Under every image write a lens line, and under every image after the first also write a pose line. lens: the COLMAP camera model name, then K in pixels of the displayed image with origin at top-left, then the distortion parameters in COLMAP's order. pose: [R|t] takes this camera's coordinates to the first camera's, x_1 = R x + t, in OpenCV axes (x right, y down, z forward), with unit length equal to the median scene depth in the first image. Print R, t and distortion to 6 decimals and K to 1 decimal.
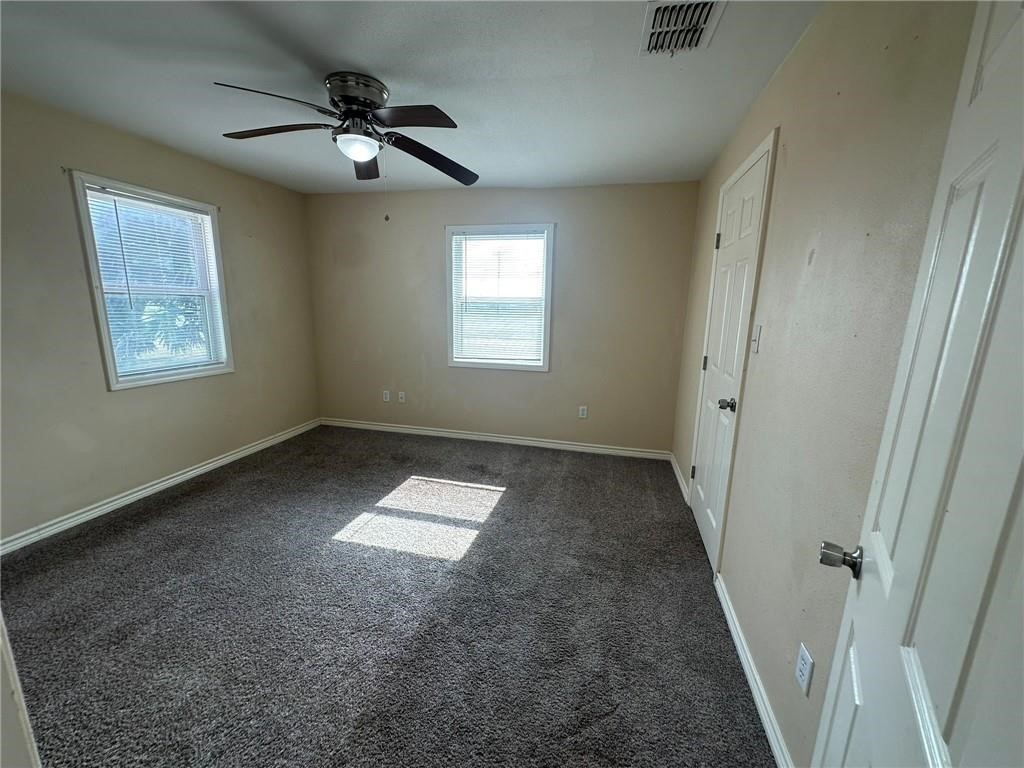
lens RADIAL K [[407.6, 0, 512.0], [0, 407.6, 384.0], [0, 0, 1]] dist [-0.001604, 0.000448]
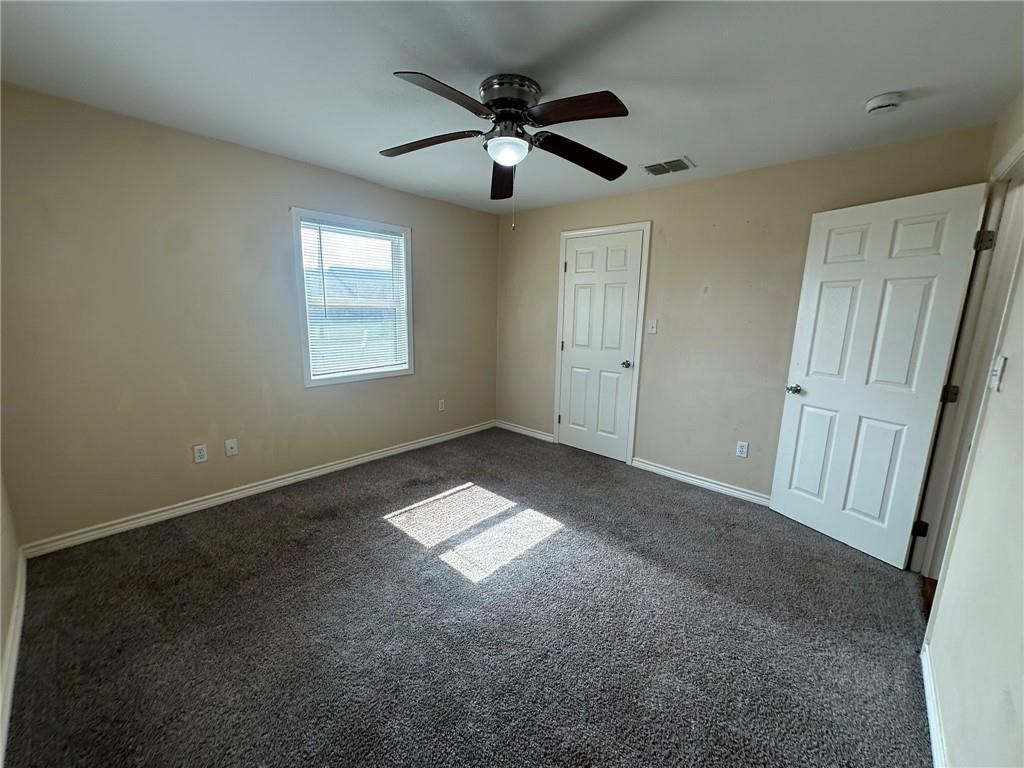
lens RADIAL K [[407.6, 0, 512.0], [0, 407.6, 384.0], [0, 0, 1]] dist [-0.001604, 0.000448]
pose [[0.483831, -0.173221, 0.857847, -0.805177], [0.164299, 0.980766, 0.105376, -0.086080], [-0.859601, 0.089960, 0.502985, 0.343419]]
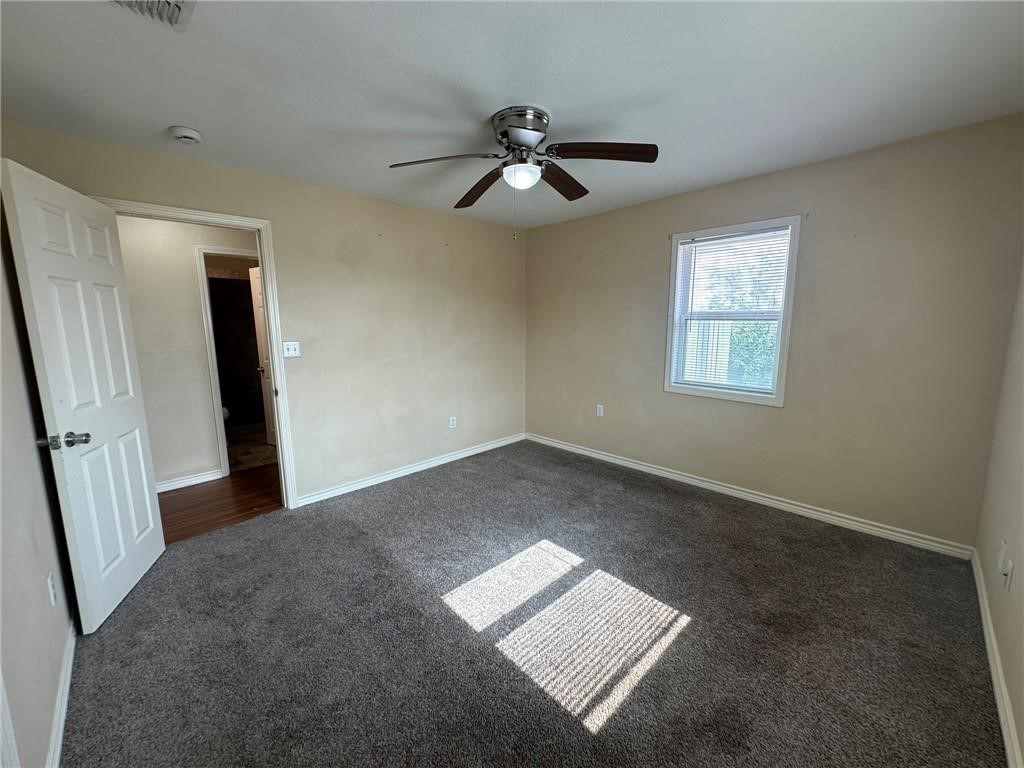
lens RADIAL K [[412.7, 0, 512.0], [0, 412.7, 384.0], [0, 0, 1]] dist [0.019881, 0.000086]
pose [[-0.535143, 0.109399, -0.837648, 0.366360], [-0.163229, 0.959501, 0.229595, -0.196472], [0.828841, 0.259595, -0.495613, 1.027294]]
